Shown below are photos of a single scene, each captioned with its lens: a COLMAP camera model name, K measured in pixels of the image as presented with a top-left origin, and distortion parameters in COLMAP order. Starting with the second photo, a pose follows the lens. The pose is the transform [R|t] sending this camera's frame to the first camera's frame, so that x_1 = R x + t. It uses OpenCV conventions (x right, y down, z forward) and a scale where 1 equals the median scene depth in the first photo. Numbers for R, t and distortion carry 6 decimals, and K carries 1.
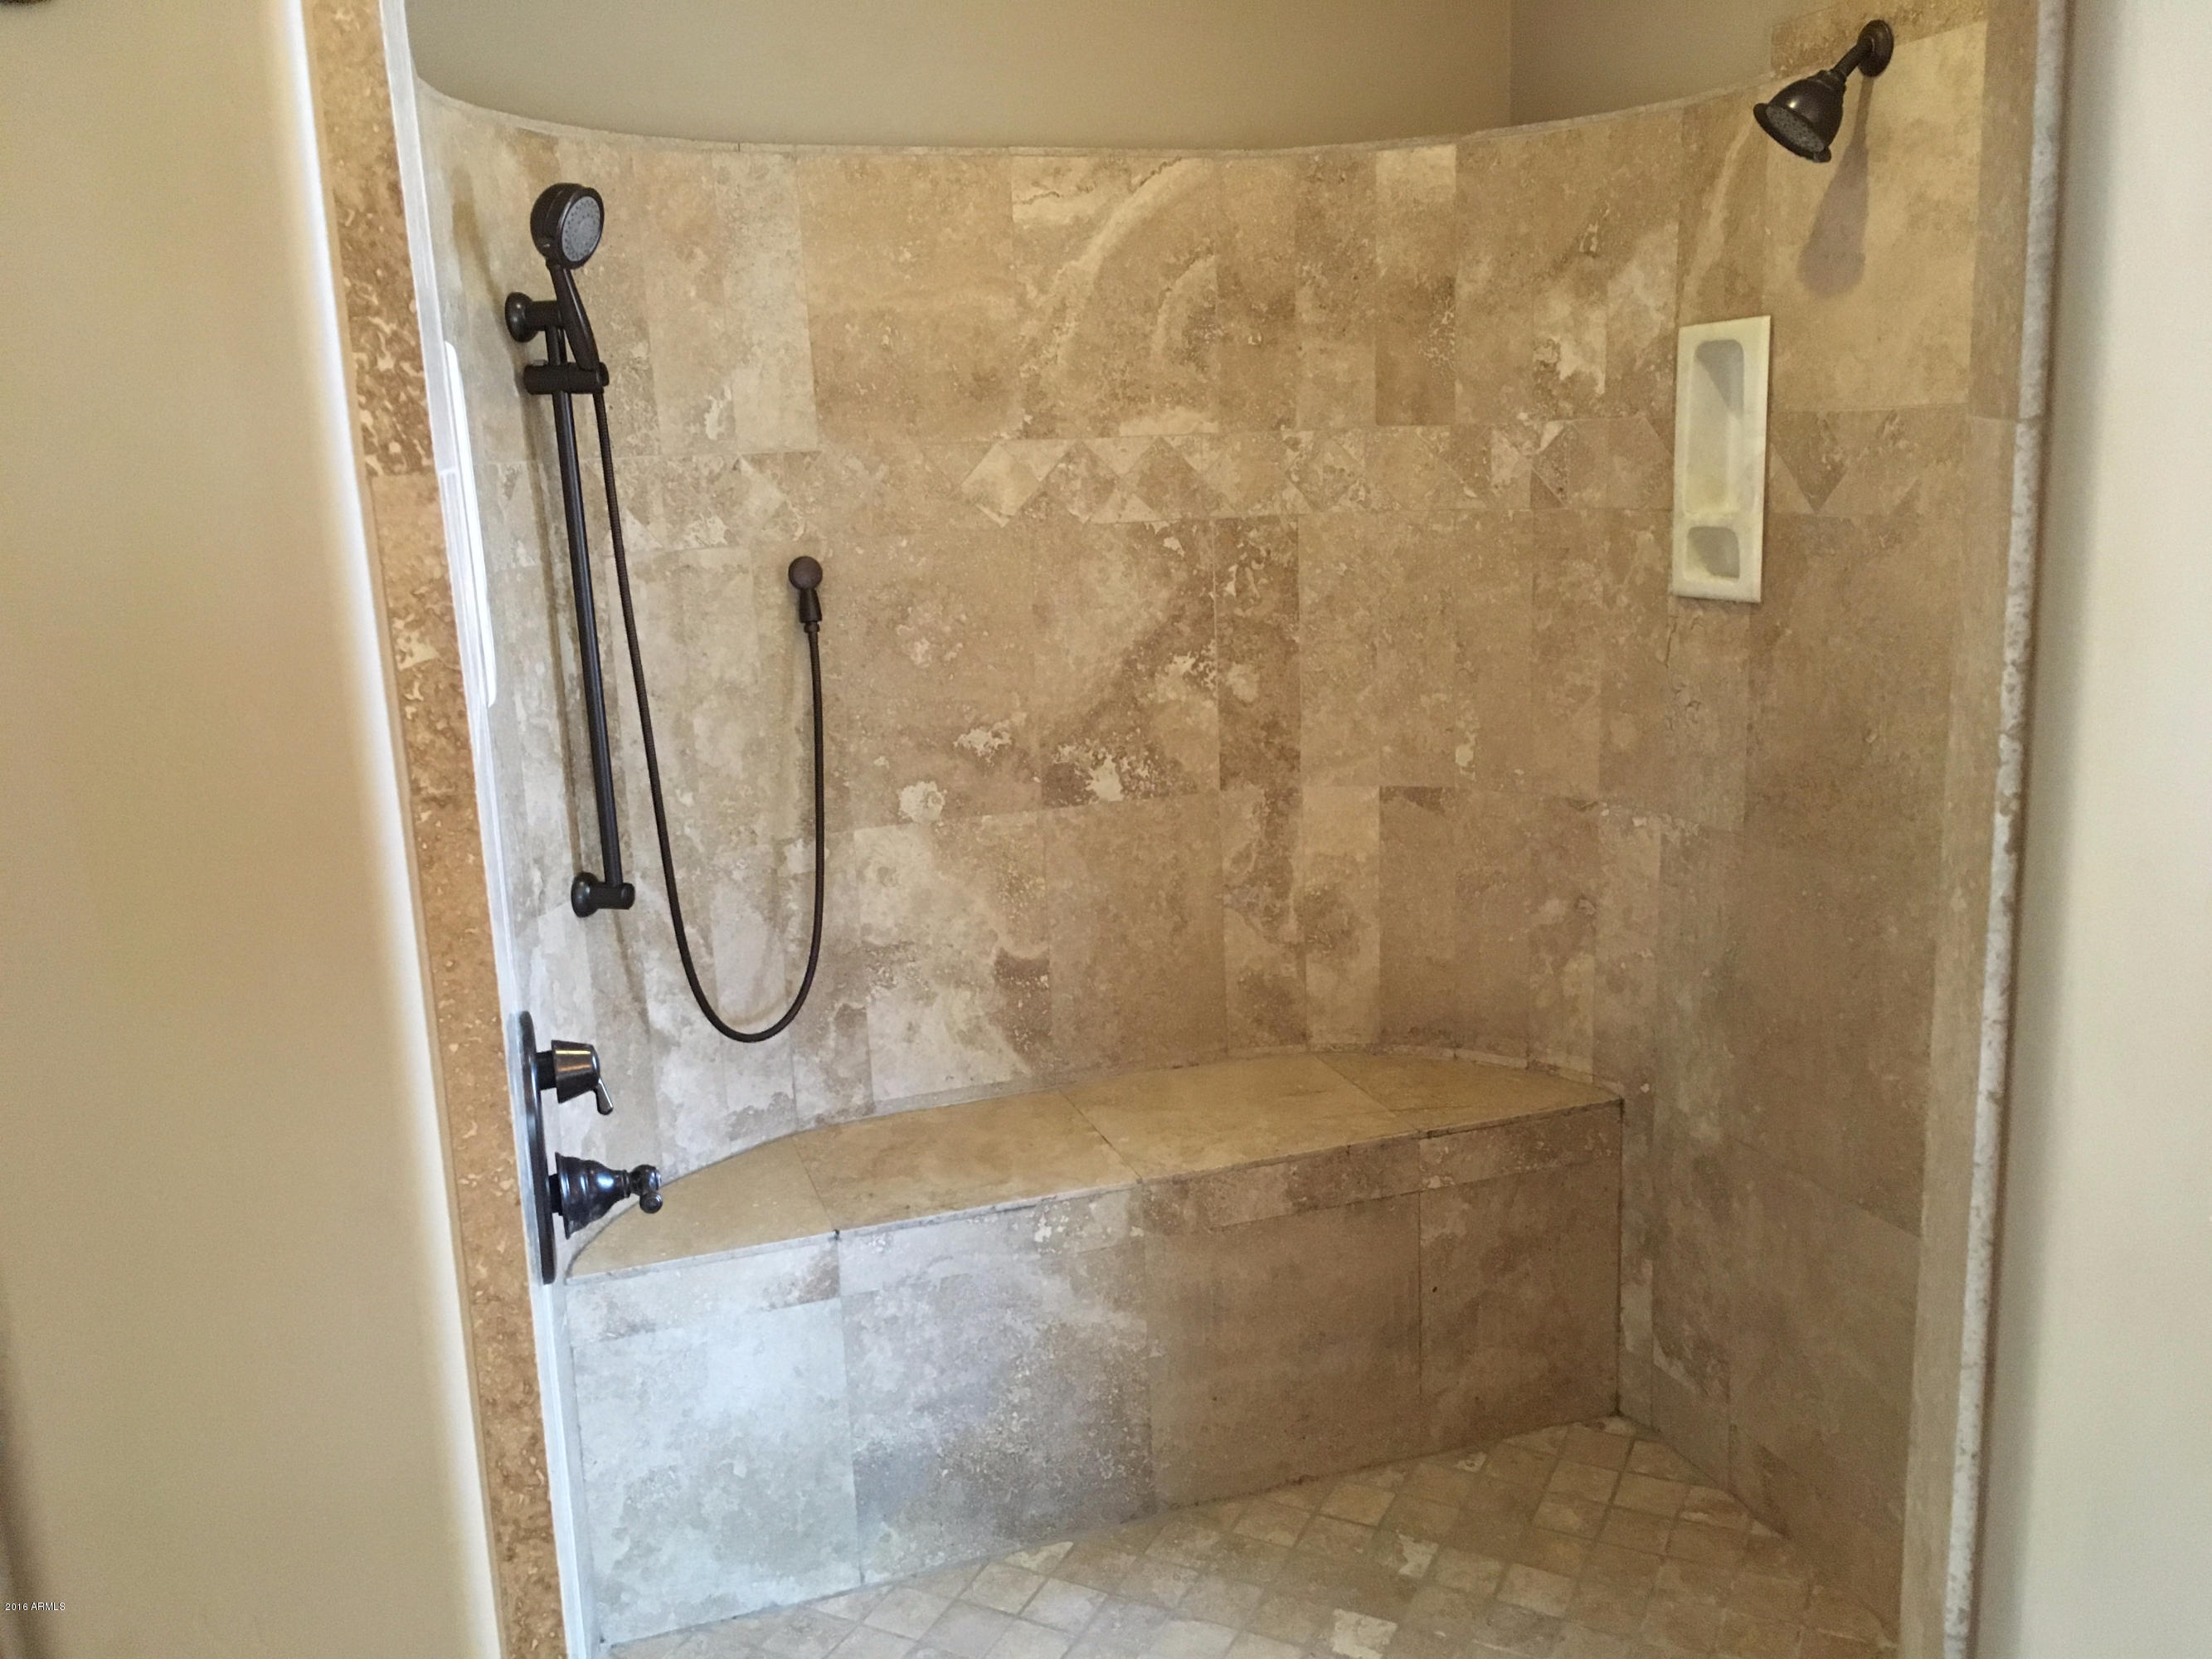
lens RADIAL K [[1868.5, 0, 1108.1], [0, 1868.5, 822.4], [0, 0, 1]] dist [0.086462, -0.123016]
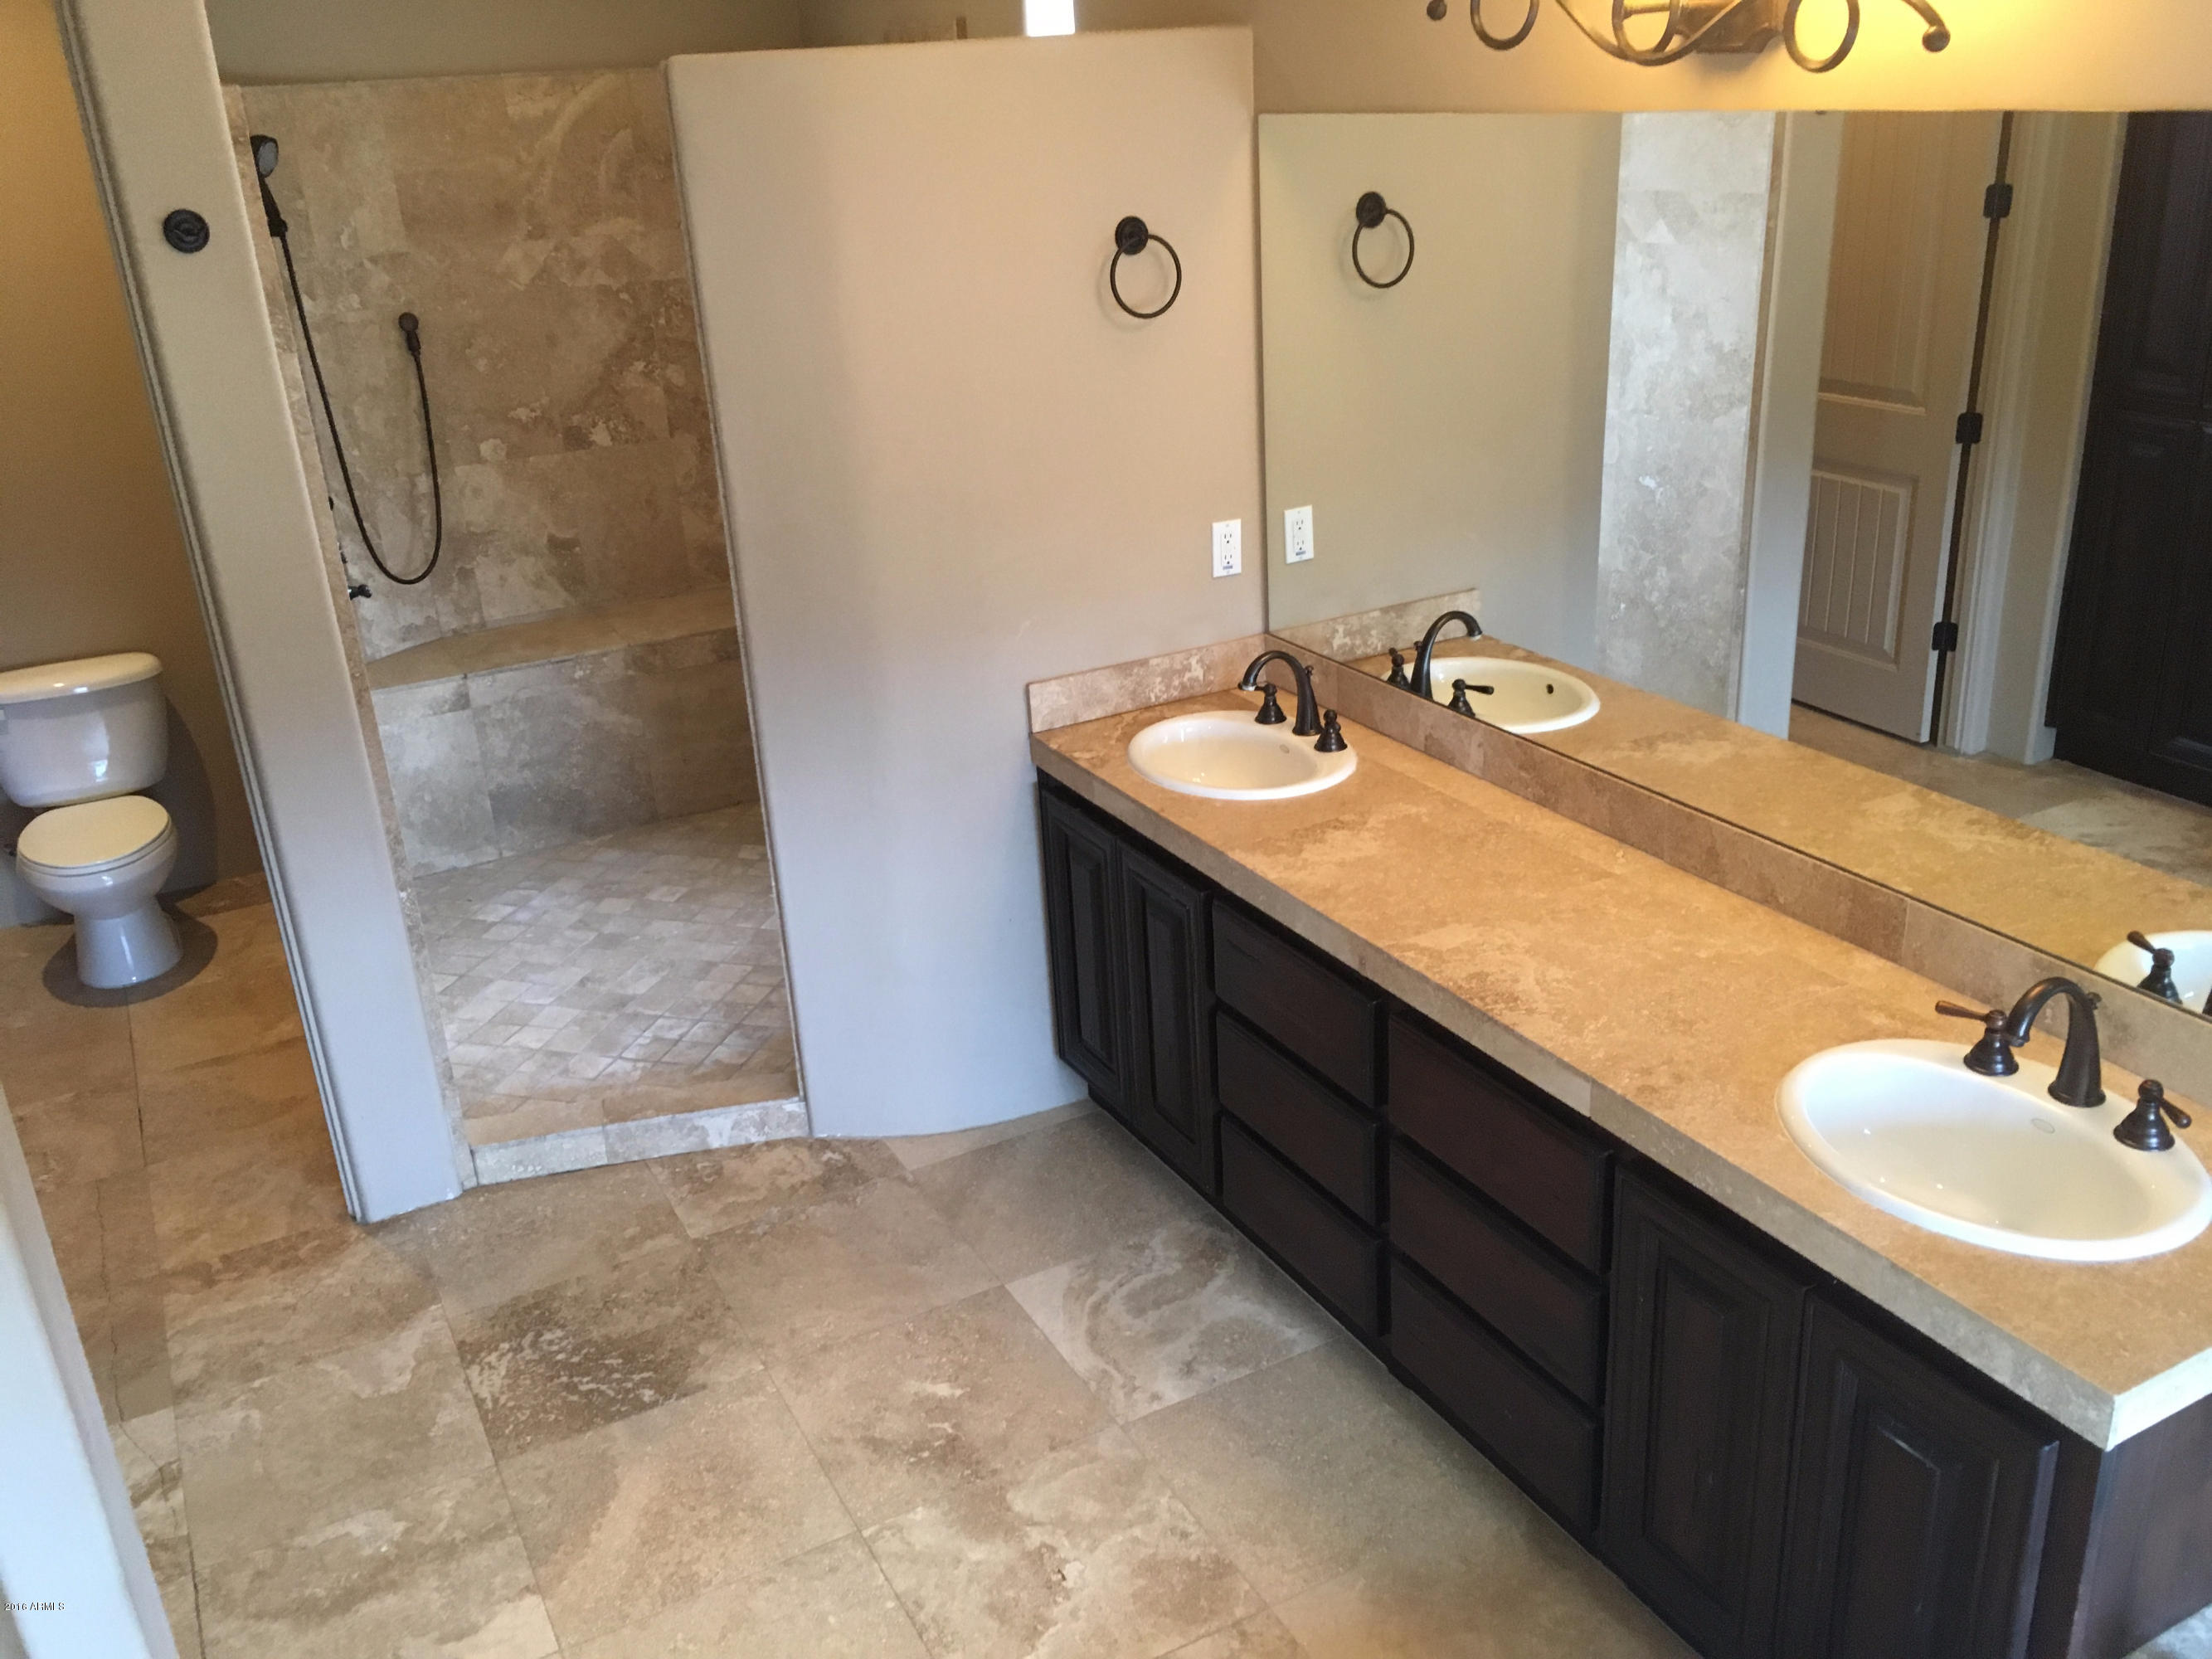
lens RADIAL K [[1868.5, 0, 1108.1], [0, 1868.5, 822.4], [0, 0, 1]] dist [0.086462, -0.123016]
pose [[0.986057, -0.073866, 0.149114, 0.190636], [0.046840, 0.983054, 0.177229, 0.048002], [-0.159679, -0.167773, 0.972808, -0.937927]]
